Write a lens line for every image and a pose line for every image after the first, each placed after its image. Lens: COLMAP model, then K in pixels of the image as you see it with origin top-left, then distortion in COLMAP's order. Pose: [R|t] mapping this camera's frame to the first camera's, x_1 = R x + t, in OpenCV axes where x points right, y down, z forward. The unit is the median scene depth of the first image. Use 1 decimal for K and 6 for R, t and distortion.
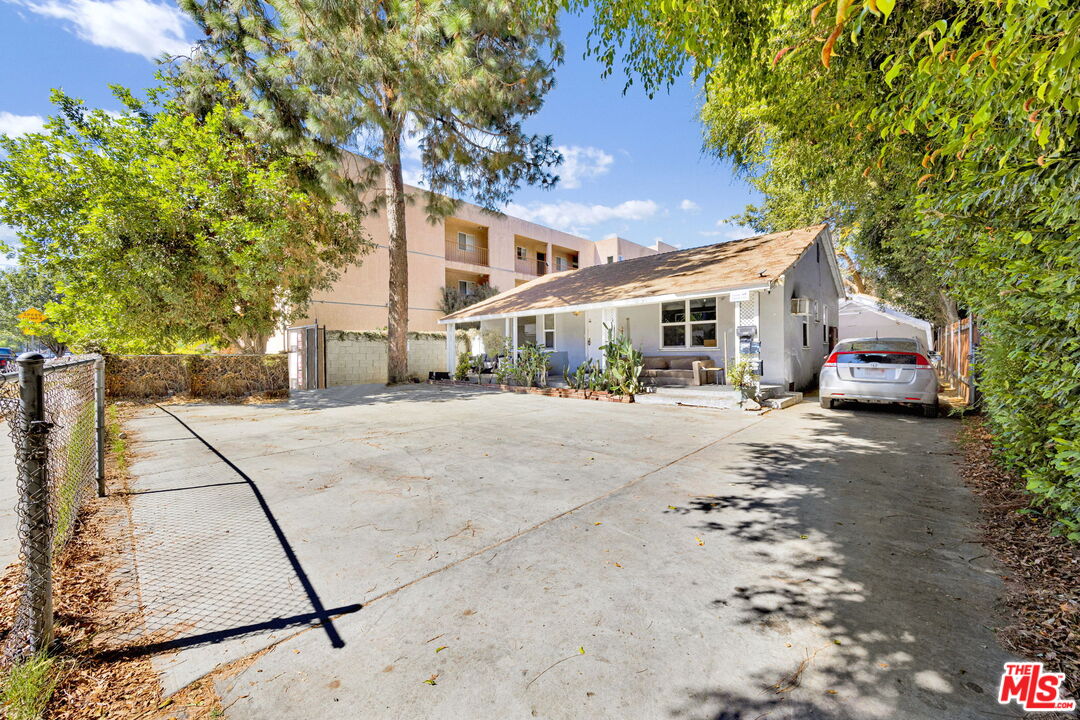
lens RADIAL K [[411.3, 0, 539.6], [0, 411.3, 358.4], [0, 0, 1]] dist [-0.001830, -0.000830]
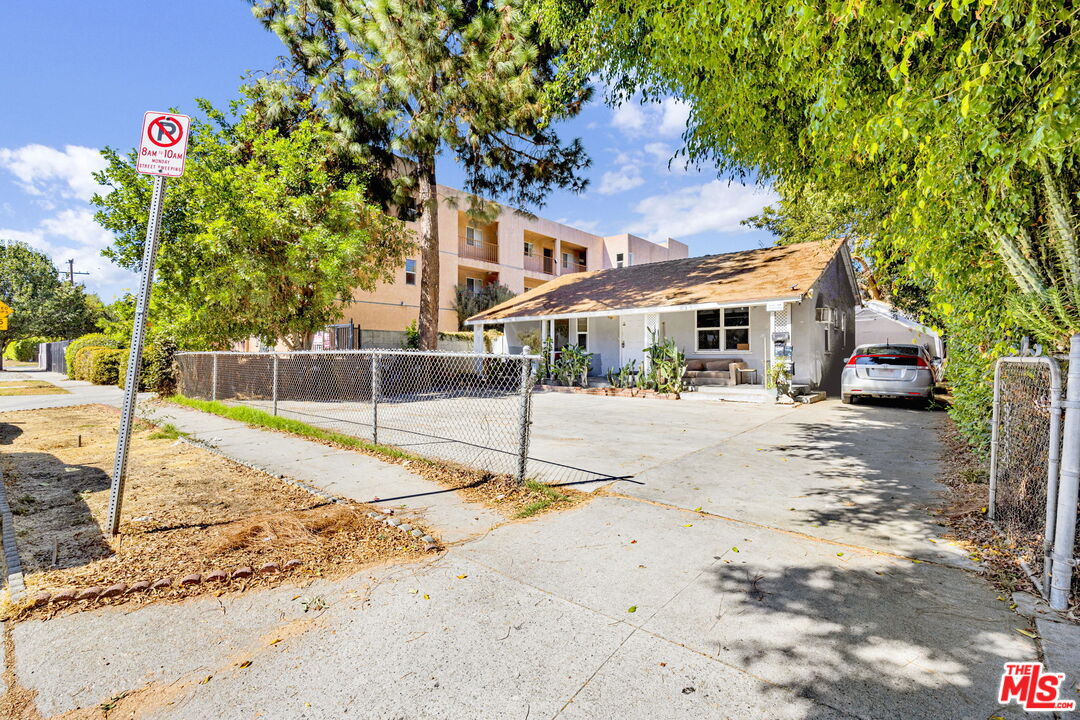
lens RADIAL K [[482.4, 0, 540.0], [0, 482.4, 359.4], [0, 0, 1]] dist [-0.015536, 0.001349]
pose [[0.998608, 0.010532, 0.051681, -0.180907], [-0.010054, 0.999904, -0.009518, 0.012998], [-0.051776, 0.008985, 0.998618, -0.234179]]
